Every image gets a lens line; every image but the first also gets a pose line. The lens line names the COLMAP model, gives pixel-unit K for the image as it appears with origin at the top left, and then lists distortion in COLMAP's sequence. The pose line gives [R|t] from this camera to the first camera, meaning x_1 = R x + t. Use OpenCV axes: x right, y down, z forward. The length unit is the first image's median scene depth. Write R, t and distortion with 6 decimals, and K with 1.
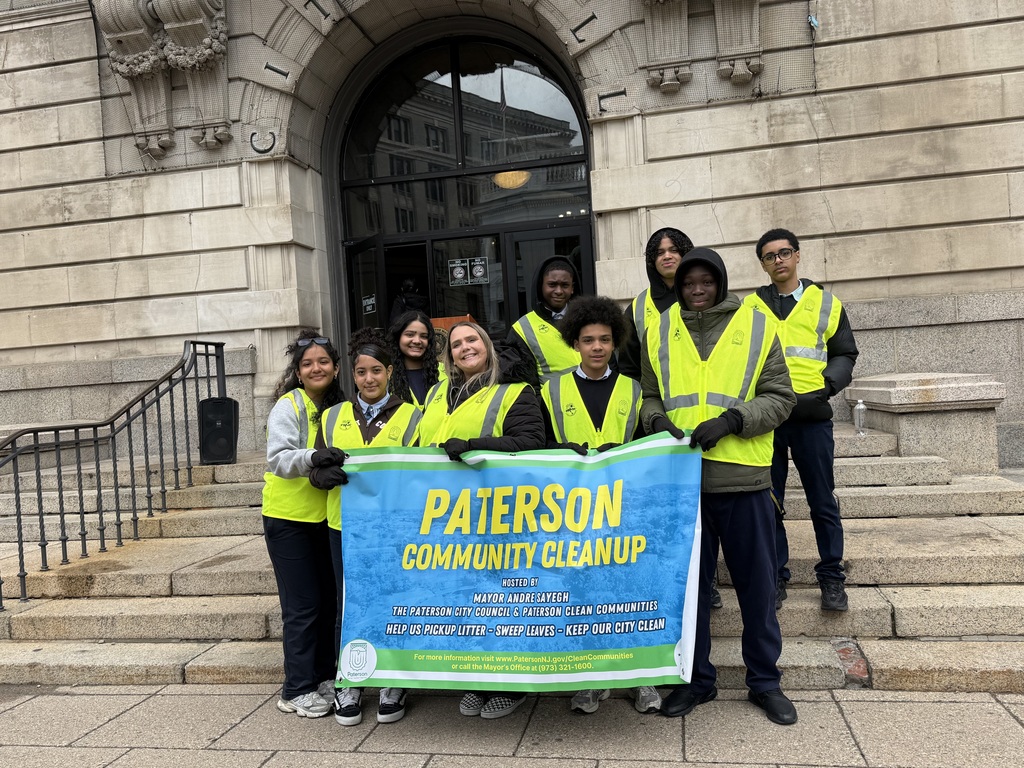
lens RADIAL K [[867.6, 0, 512.6], [0, 867.6, 401.2], [0, 0, 1]] dist [0.020201, -0.018027]
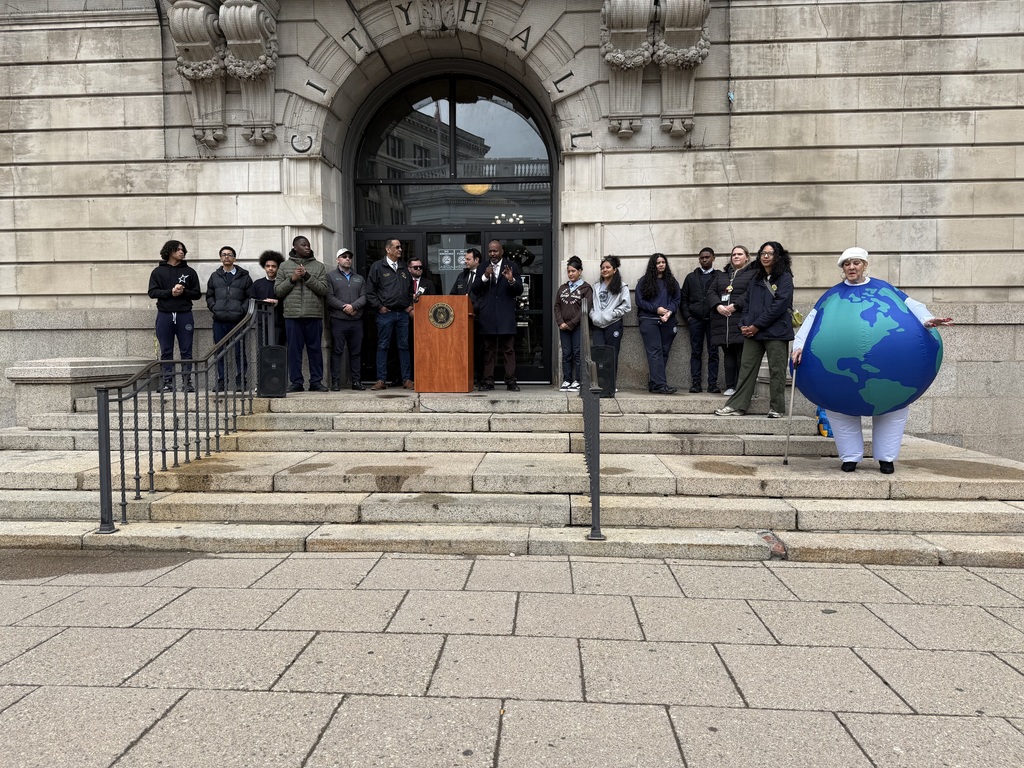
lens RADIAL K [[709.0, 0, 514.4], [0, 709.0, 391.6], [0, 0, 1]] dist [0.030295, -0.029241]
pose [[0.989822, 0.051912, 0.132504, -0.109926], [-0.056685, 0.997863, 0.032509, 0.008263], [-0.130533, -0.039689, 0.990649, -0.076726]]
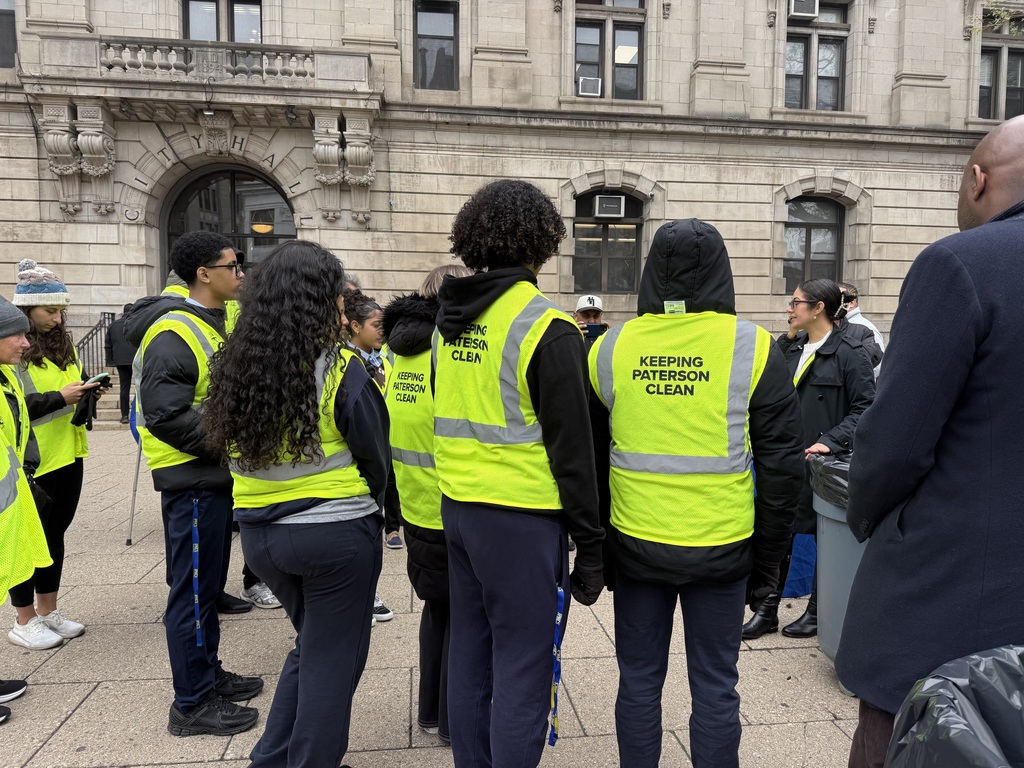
lens RADIAL K [[732.6, 0, 518.7], [0, 732.6, 413.1], [0, 0, 1]] dist [-0.001099, -0.004551]
pose [[0.946882, 0.041142, 0.318937, 0.050128], [-0.063780, 0.996107, 0.060859, 0.005282], [-0.315192, -0.077968, 0.945820, -1.040995]]
